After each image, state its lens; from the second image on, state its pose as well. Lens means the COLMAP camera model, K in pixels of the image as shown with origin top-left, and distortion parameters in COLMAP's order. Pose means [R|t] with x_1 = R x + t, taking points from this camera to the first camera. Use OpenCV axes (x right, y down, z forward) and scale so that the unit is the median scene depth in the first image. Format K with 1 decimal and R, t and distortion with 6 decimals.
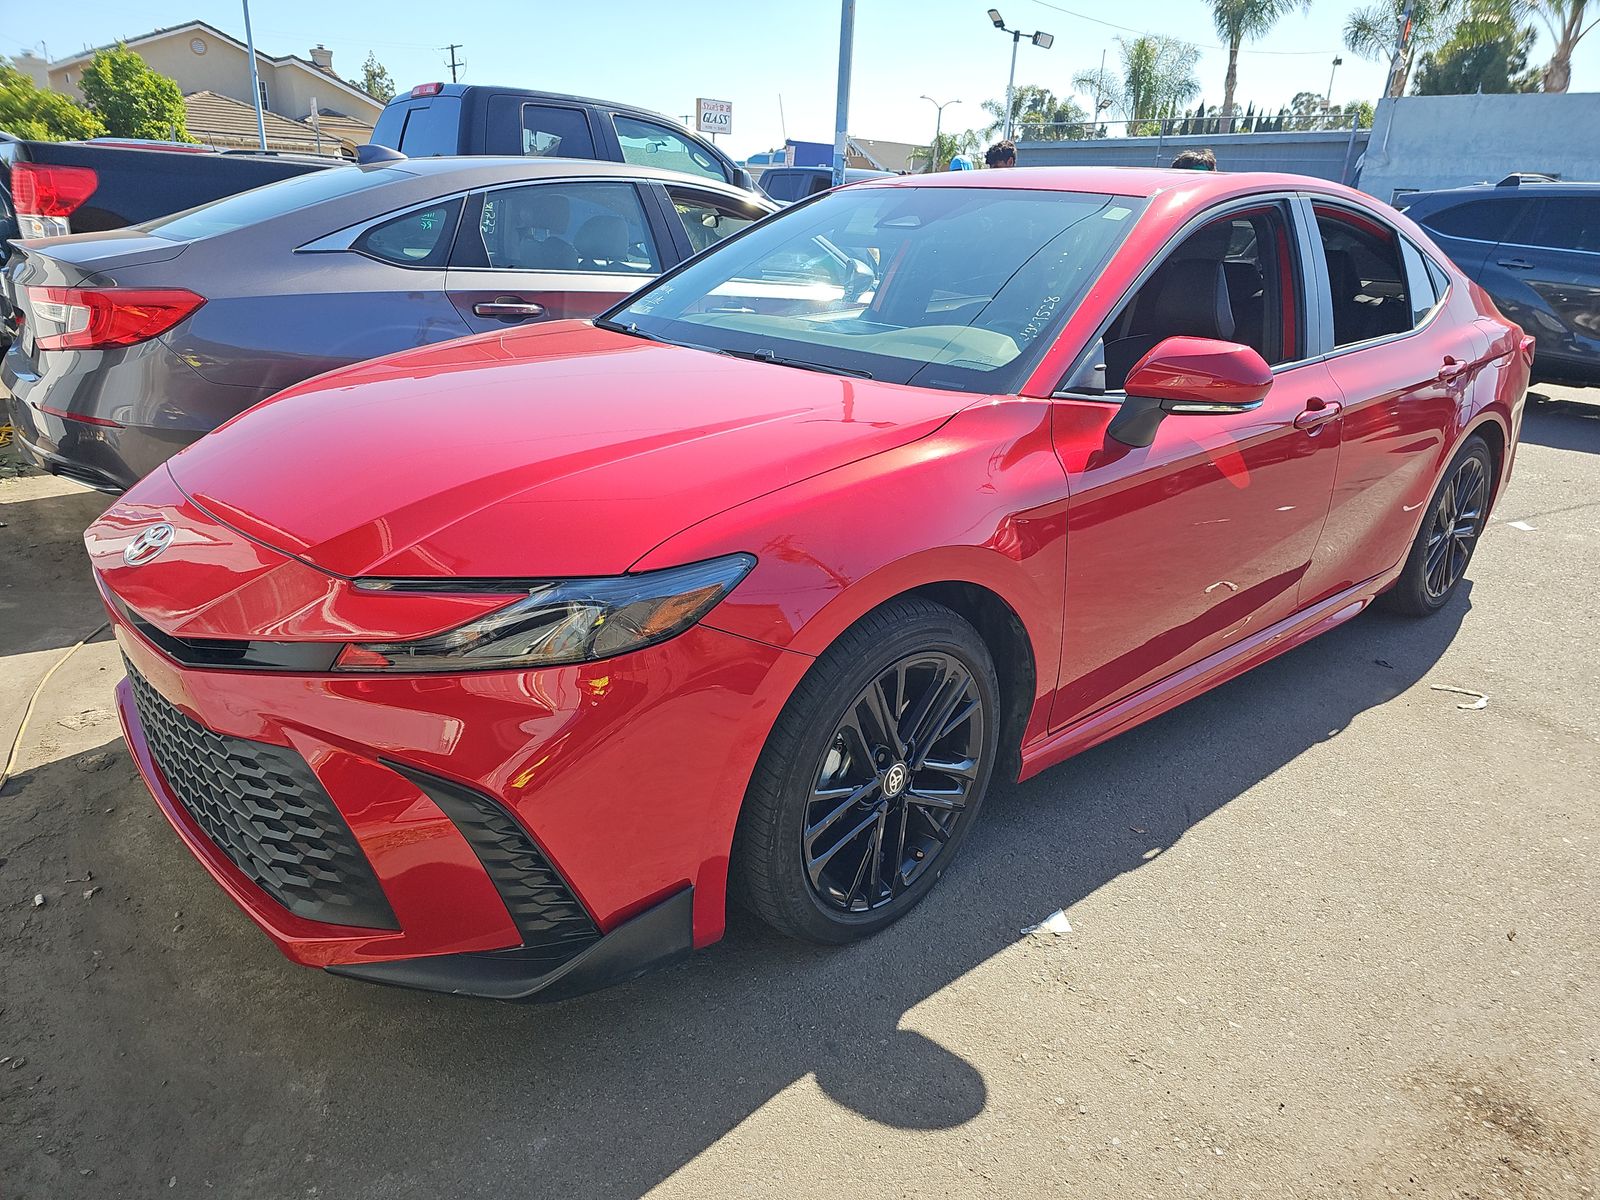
lens RADIAL K [[1050.3, 0, 805.2], [0, 1050.3, 600.2], [0, 0, 1]] dist [0.037105, -0.032656]
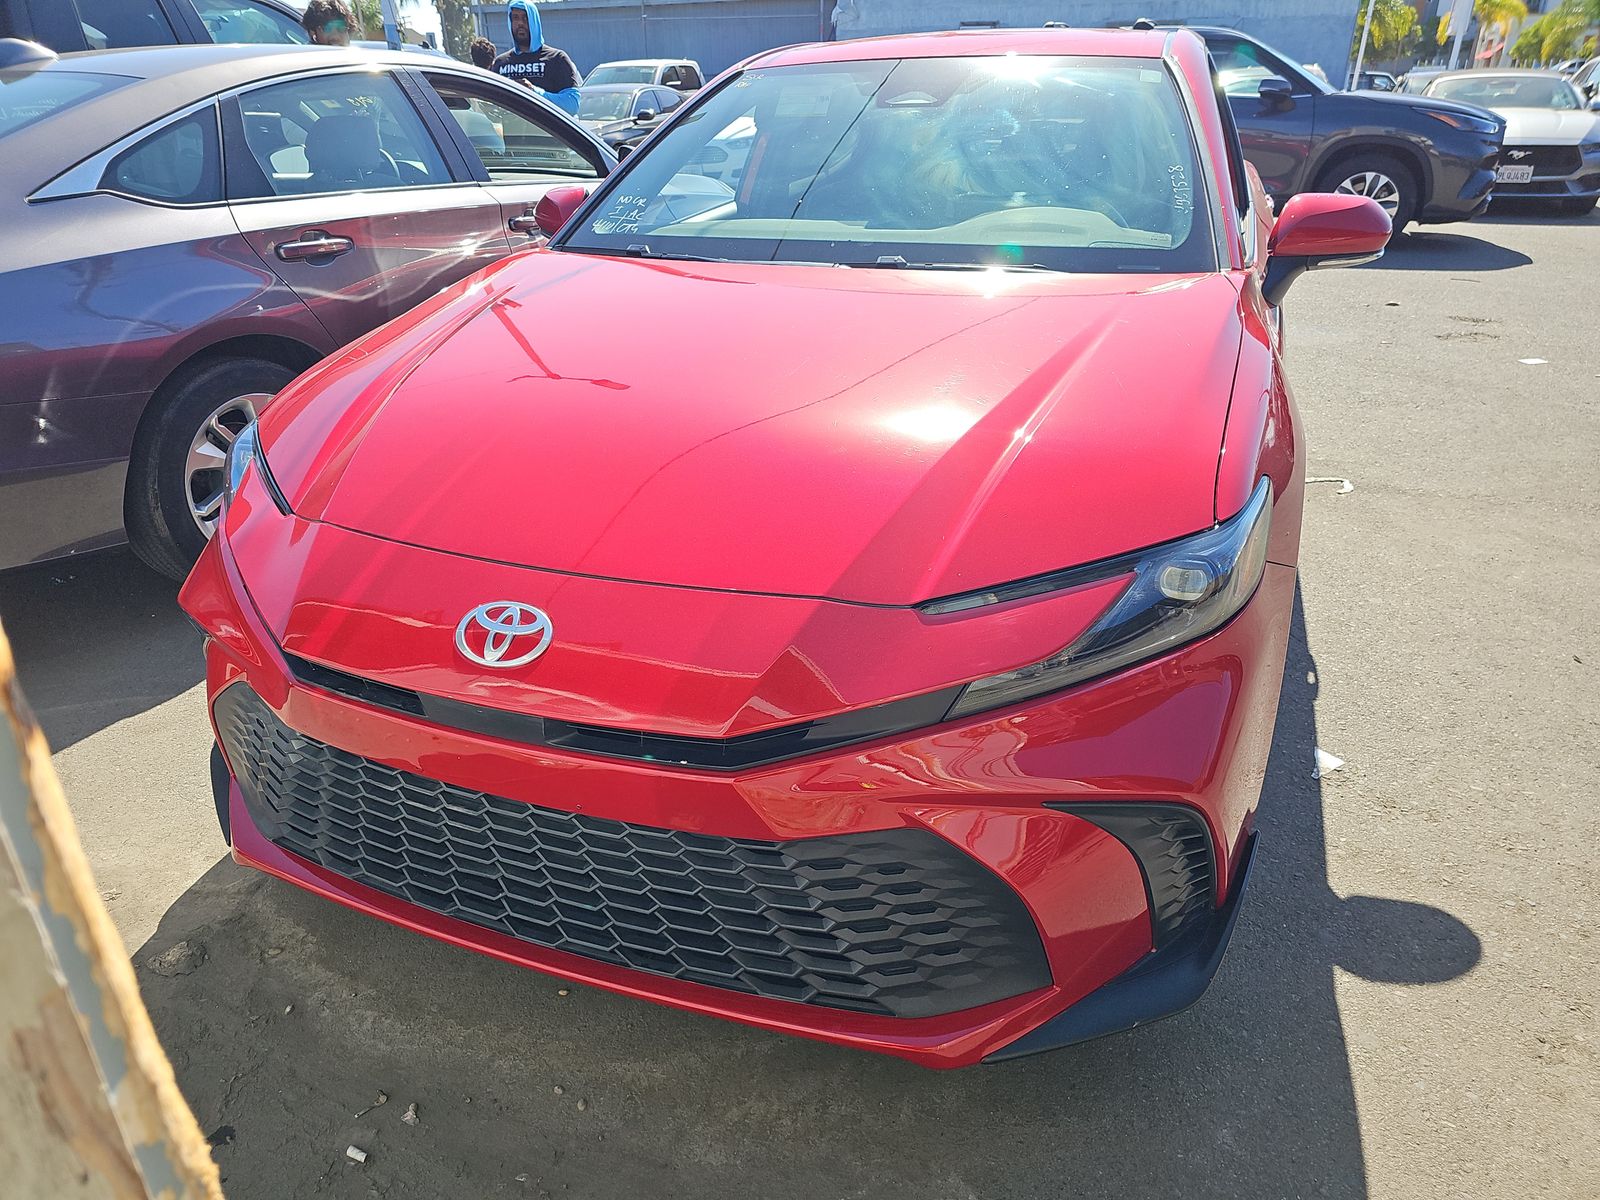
lens RADIAL K [[1050.3, 0, 799.8], [0, 1050.3, 602.6], [0, 0, 1]] dist [0.037105, -0.032656]
pose [[0.893145, -0.245605, 0.376790, -0.333162], [0.204472, 0.967889, 0.146223, -0.064817], [-0.400604, -0.053555, 0.914685, 0.127324]]
